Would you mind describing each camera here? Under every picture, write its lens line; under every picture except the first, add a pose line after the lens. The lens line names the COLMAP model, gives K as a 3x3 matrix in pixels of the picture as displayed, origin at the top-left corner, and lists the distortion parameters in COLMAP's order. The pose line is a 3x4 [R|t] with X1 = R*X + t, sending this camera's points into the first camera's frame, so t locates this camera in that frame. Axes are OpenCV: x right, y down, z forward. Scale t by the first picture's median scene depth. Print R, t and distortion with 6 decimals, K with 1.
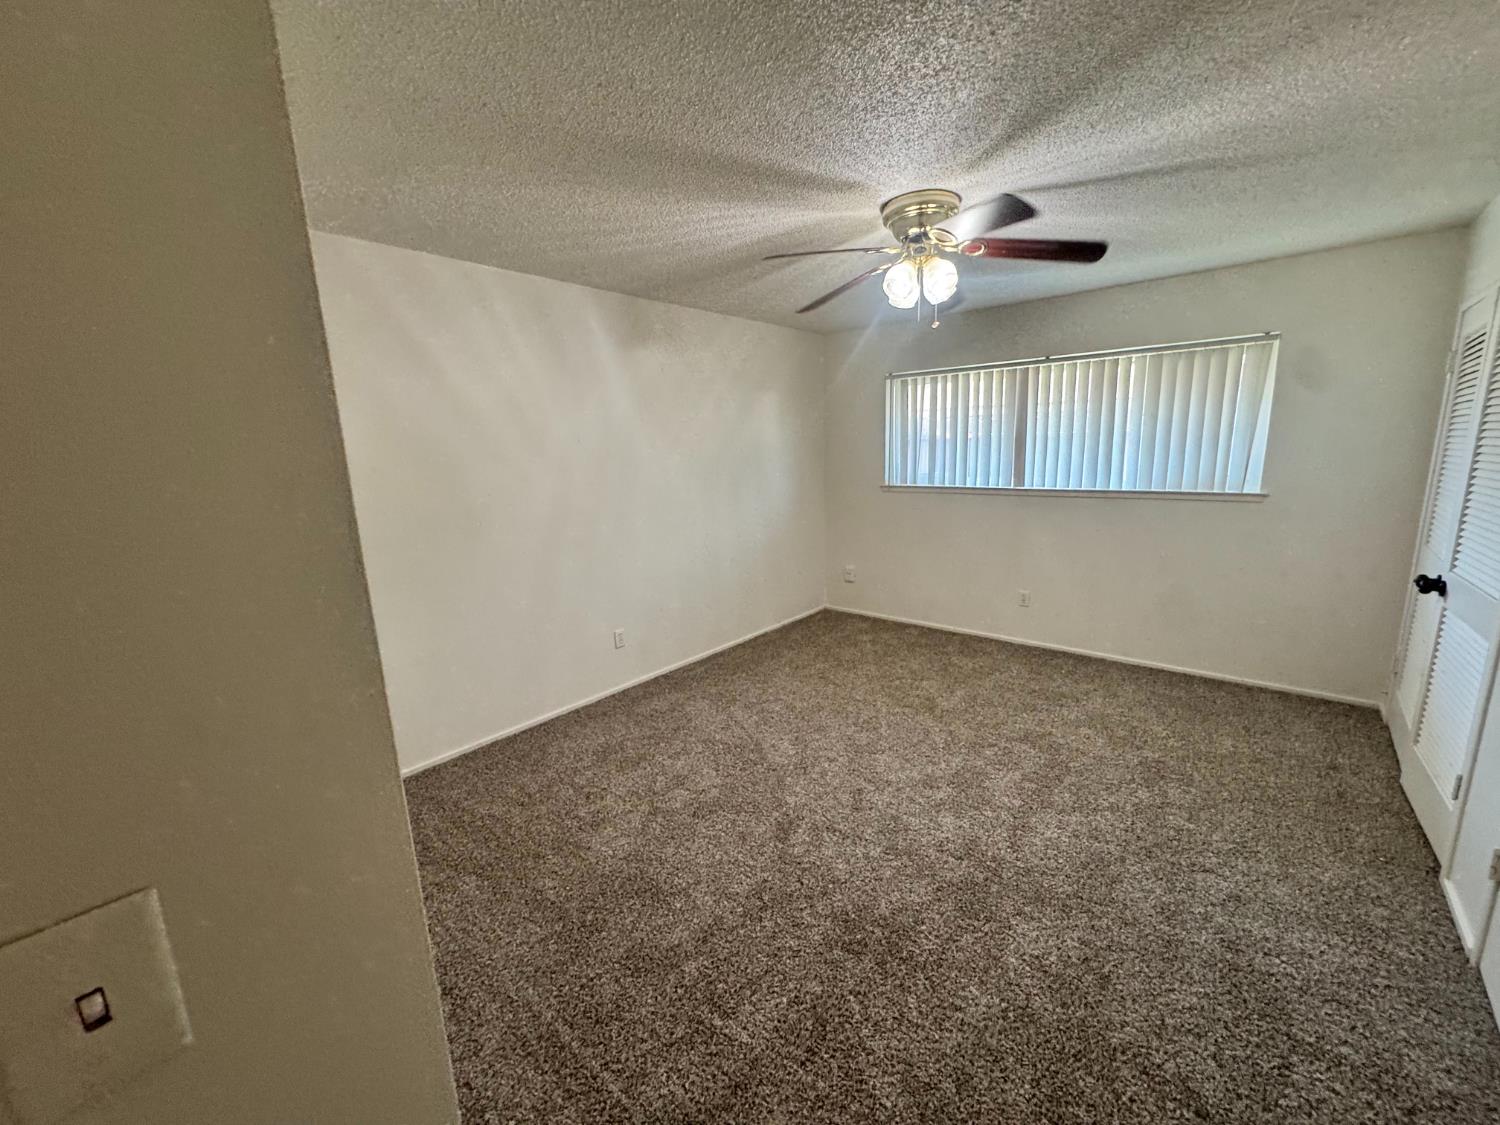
lens RADIAL K [[600.7, 0, 750.0], [0, 600.7, 562.5], [0, 0, 1]] dist [0.000521, 0.000804]
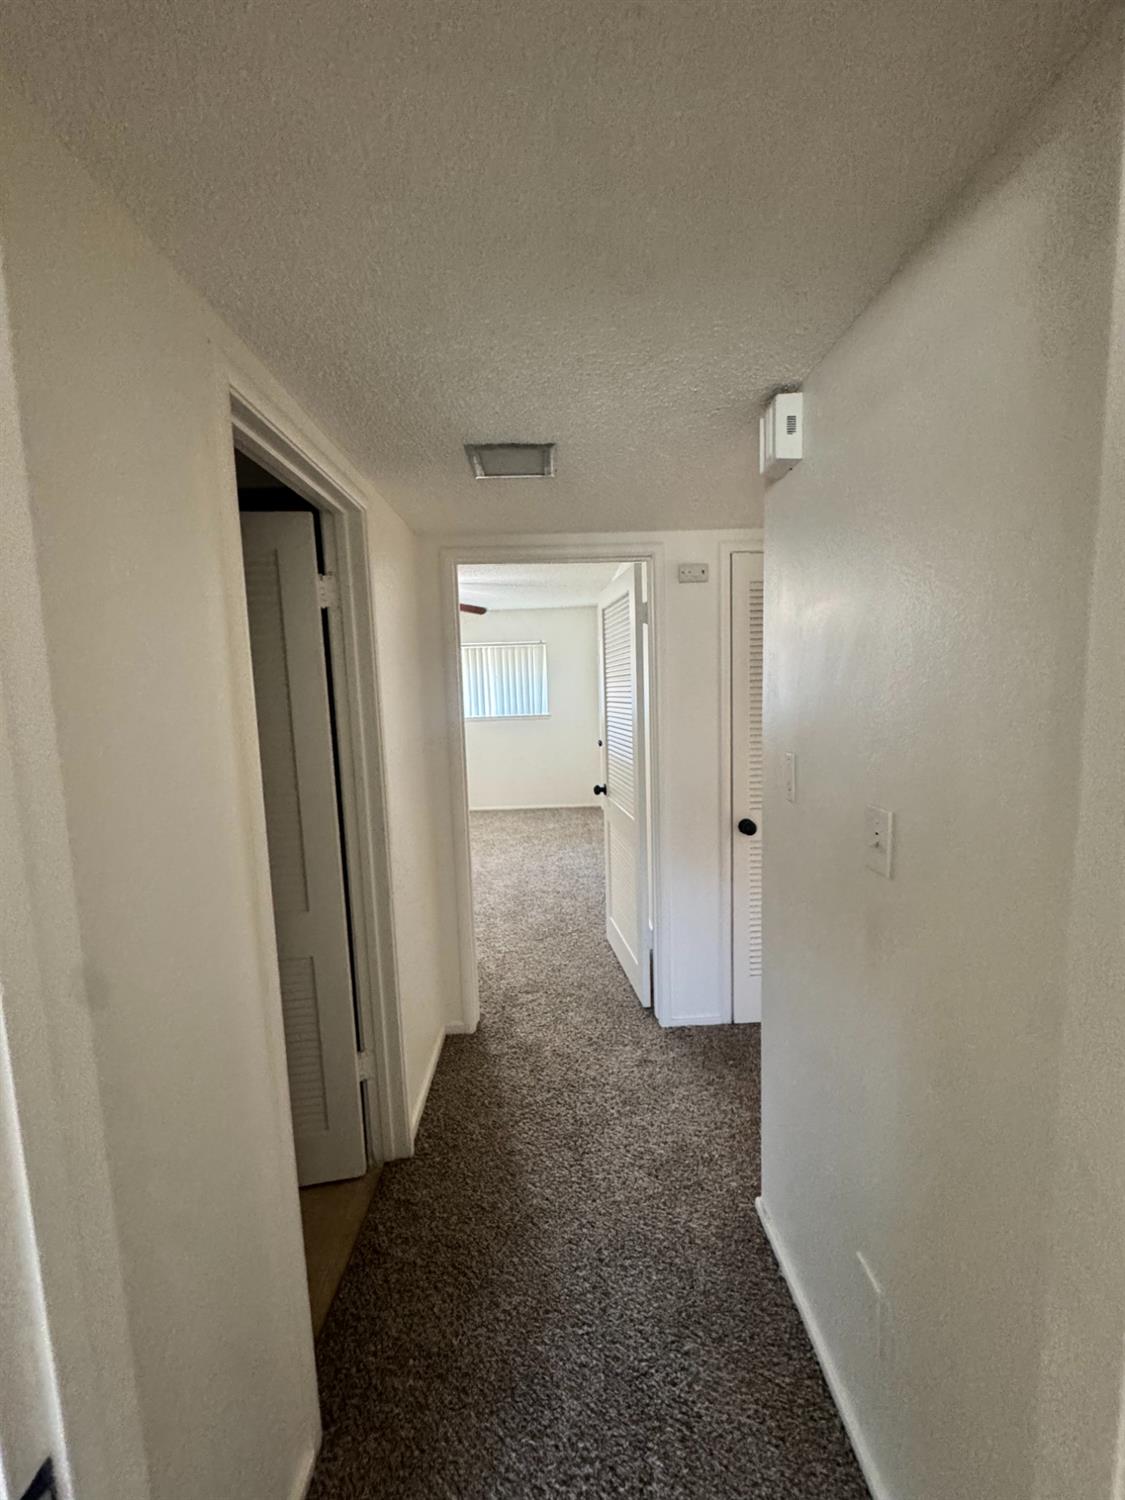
lens RADIAL K [[600.7, 0, 562.5], [0, 600.7, 750.0], [0, 0, 1]] dist [0.000521, 0.000804]
pose [[0.747356, -0.053094, 0.662299, -0.831124], [0.131798, 0.988840, -0.069454, 0.249133], [-0.651220, 0.139196, 0.746014, -0.953150]]
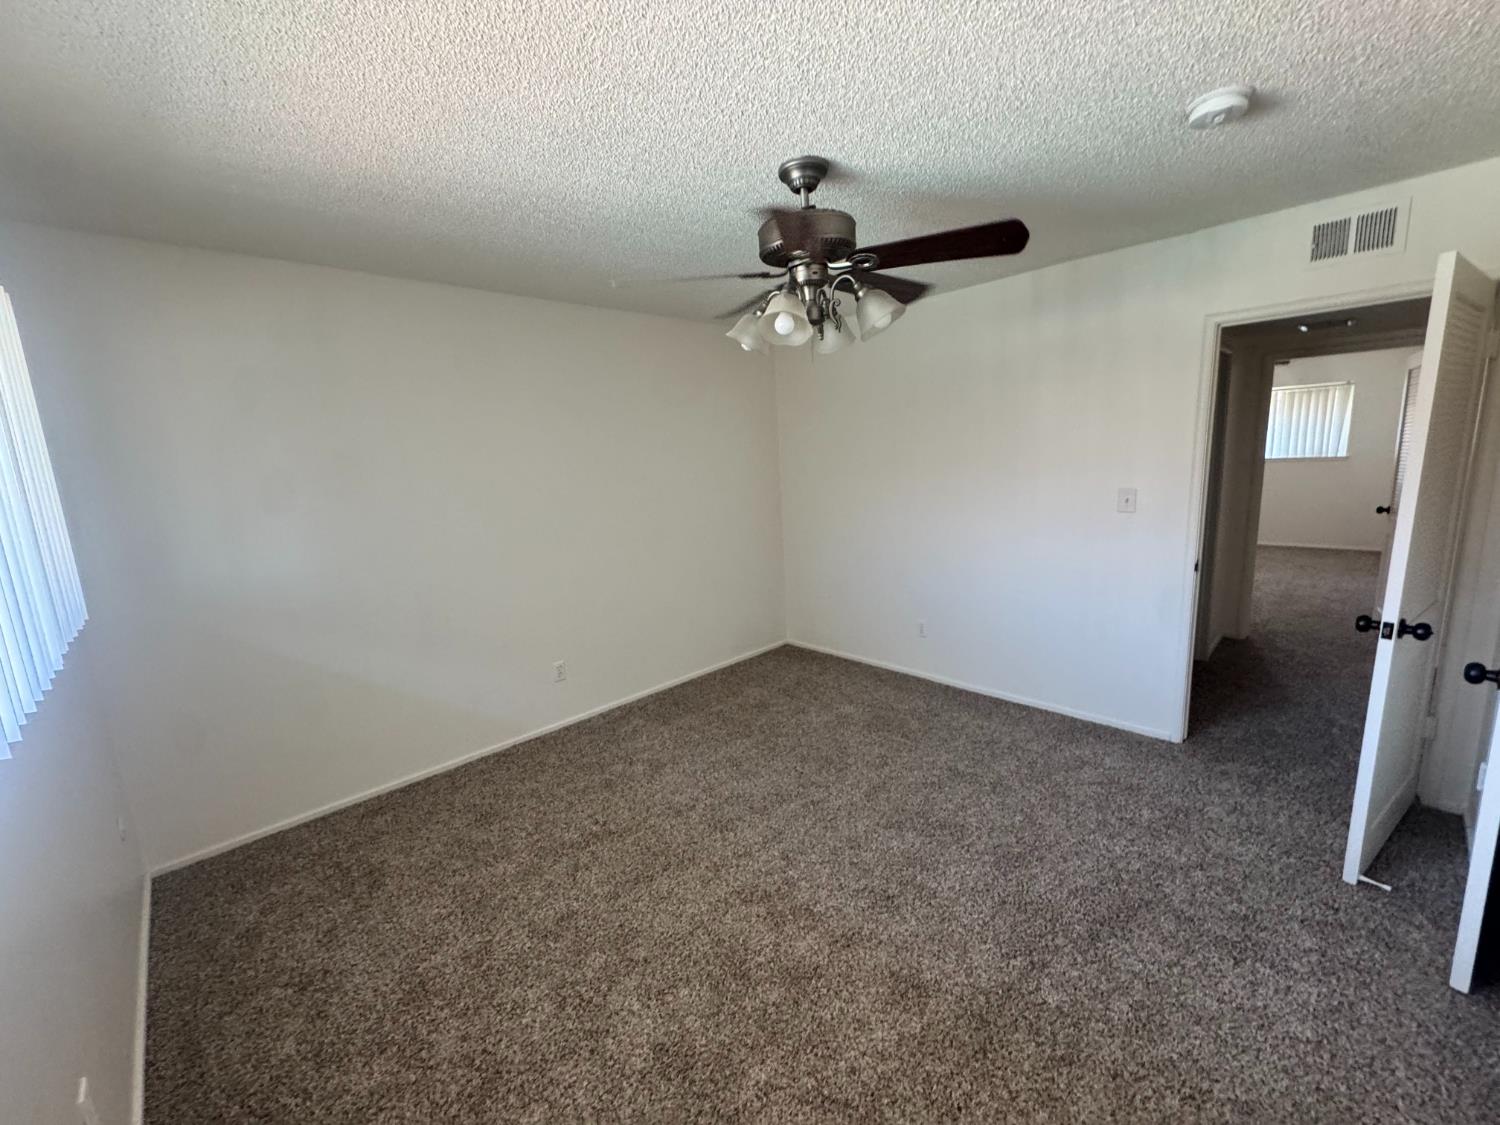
lens RADIAL K [[600.7, 0, 750.0], [0, 600.7, 562.5], [0, 0, 1]] dist [0.000521, 0.000804]
pose [[0.996354, 0.005056, -0.085162, -1.672934], [-0.006797, 0.999773, -0.020169, 0.481469], [0.085041, 0.020674, 0.996163, -2.019671]]
